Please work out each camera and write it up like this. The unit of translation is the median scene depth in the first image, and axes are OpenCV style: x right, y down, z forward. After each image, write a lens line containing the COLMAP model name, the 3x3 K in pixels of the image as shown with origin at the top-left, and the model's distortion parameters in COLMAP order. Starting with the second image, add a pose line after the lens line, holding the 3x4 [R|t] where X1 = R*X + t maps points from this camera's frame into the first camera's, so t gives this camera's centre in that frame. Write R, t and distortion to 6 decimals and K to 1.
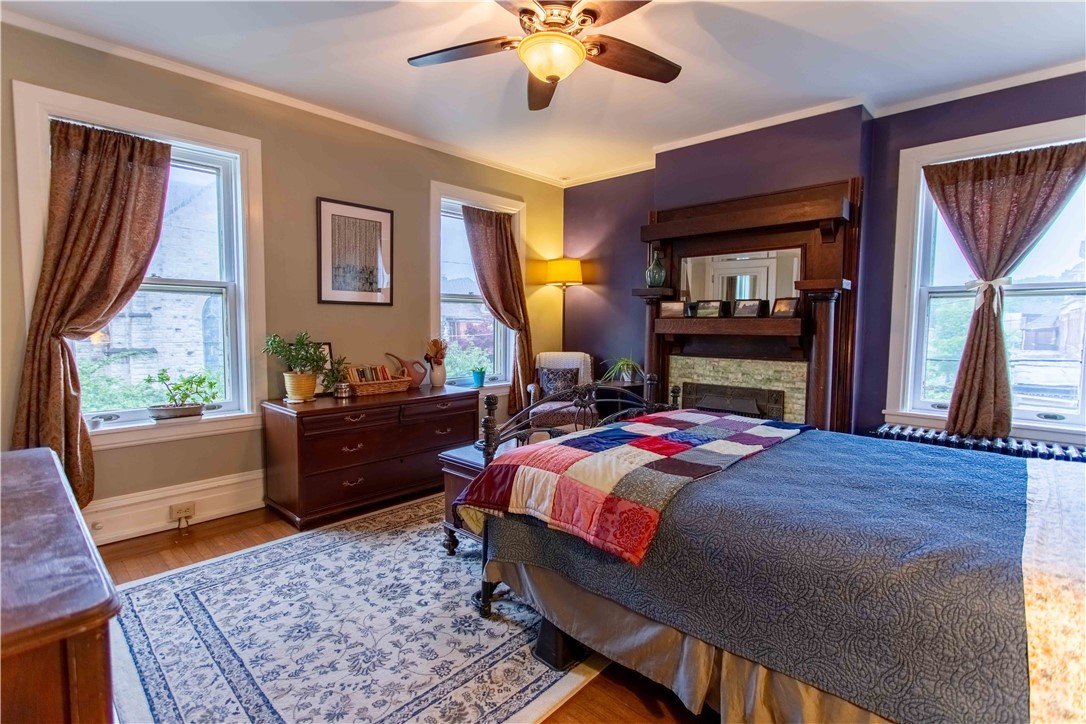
lens RADIAL K [[512.4, 0, 540.7], [0, 512.4, 357.6], [0, 0, 1]] dist [-0.000091, 0.001472]
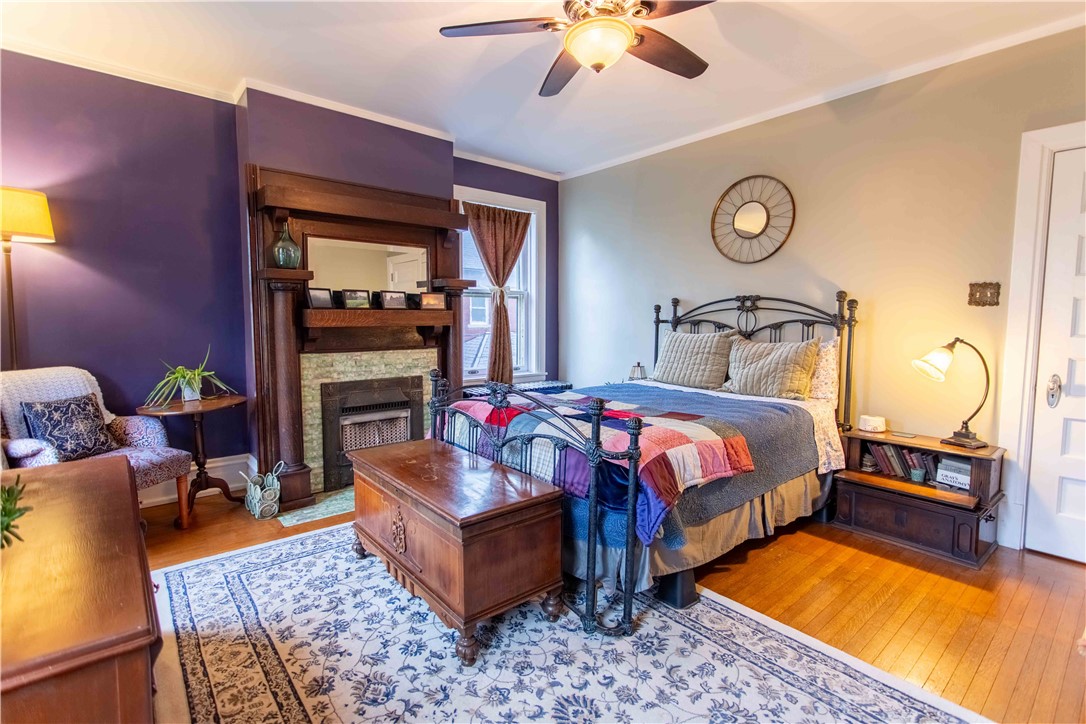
lens RADIAL K [[512.4, 0, 541.8], [0, 512.4, 358.3], [0, 0, 1]] dist [-0.000091, 0.001472]
pose [[0.116050, -0.085349, 0.989570, -0.756947], [0.064540, 0.994844, 0.078235, -0.054214], [-0.991144, 0.054788, 0.120960, 0.770143]]
